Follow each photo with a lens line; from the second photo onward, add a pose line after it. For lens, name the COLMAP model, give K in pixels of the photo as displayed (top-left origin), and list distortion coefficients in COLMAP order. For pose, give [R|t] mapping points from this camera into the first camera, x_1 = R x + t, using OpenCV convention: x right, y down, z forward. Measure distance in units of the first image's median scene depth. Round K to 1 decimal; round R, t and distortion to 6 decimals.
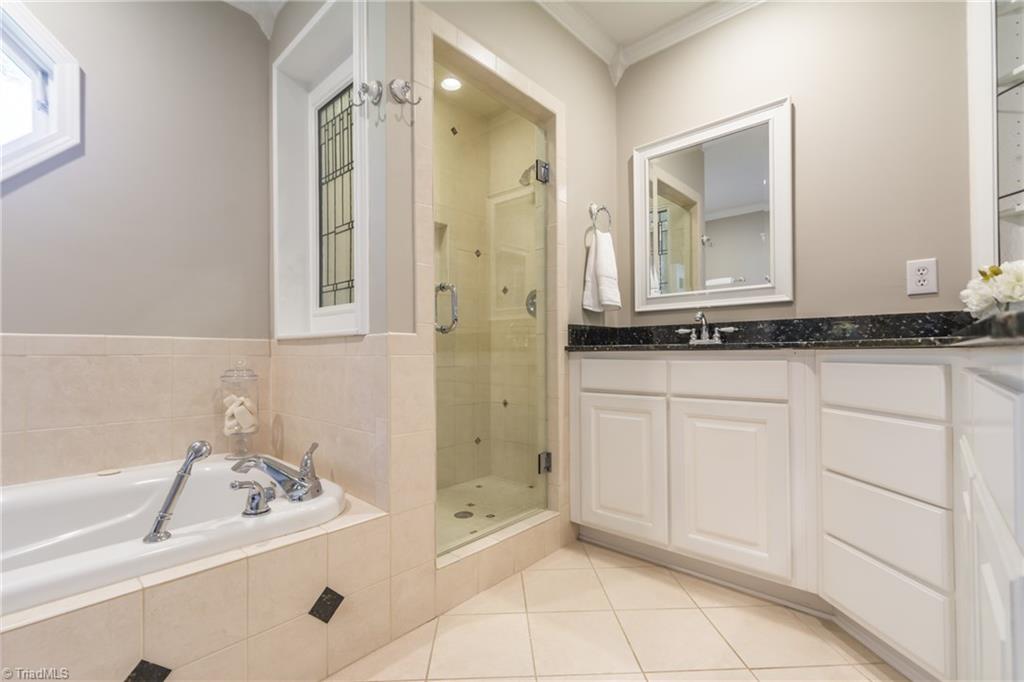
lens RADIAL K [[449.5, 0, 506.5], [0, 449.5, 351.6], [0, 0, 1]] dist [0.005089, -0.001028]
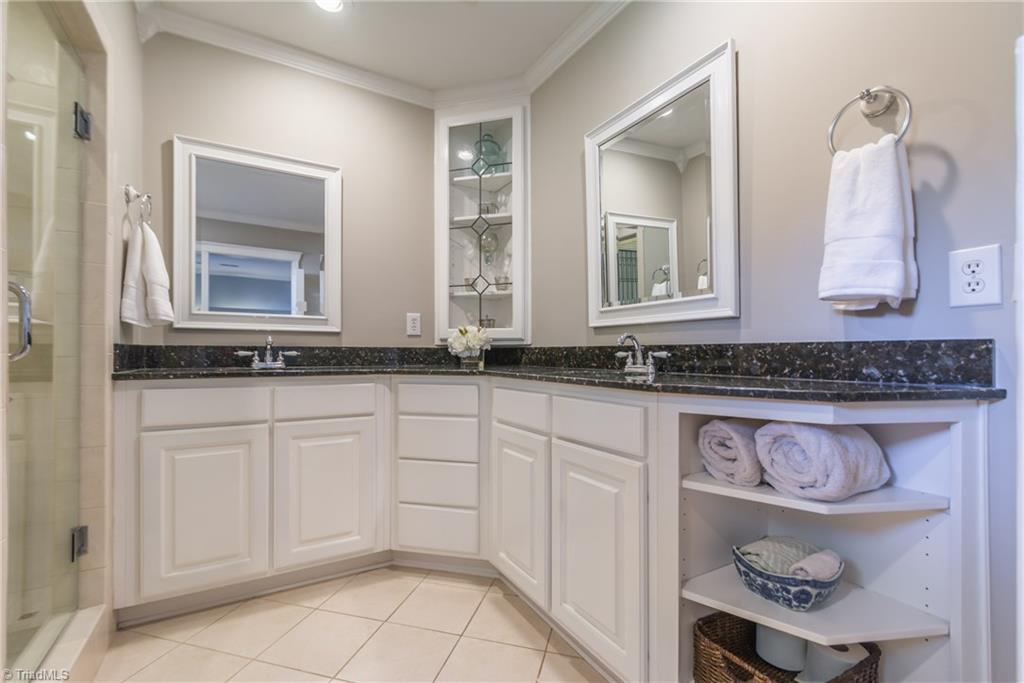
lens RADIAL K [[449.5, 0, 506.5], [0, 449.5, 352.1], [0, 0, 1]] dist [0.005089, -0.001028]
pose [[0.304404, 0.009631, 0.952494, -0.412110], [-0.008115, 0.999939, -0.007518, -0.051358], [-0.952508, -0.005441, 0.304464, 0.178592]]
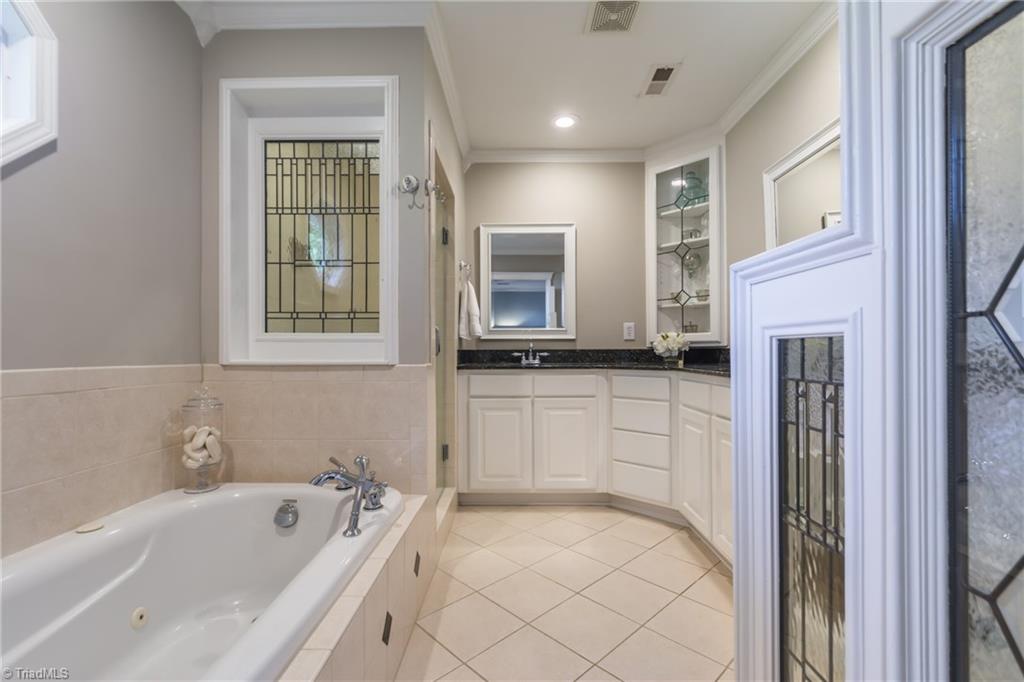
lens RADIAL K [[449.5, 0, 506.5], [0, 449.5, 351.6], [0, 0, 1]] dist [0.005089, -0.001028]
pose [[0.749853, 0.003664, 0.661594, -0.731818], [-0.004527, 0.999990, -0.000407, -0.060654], [-0.661589, -0.002690, 0.749862, -0.144105]]
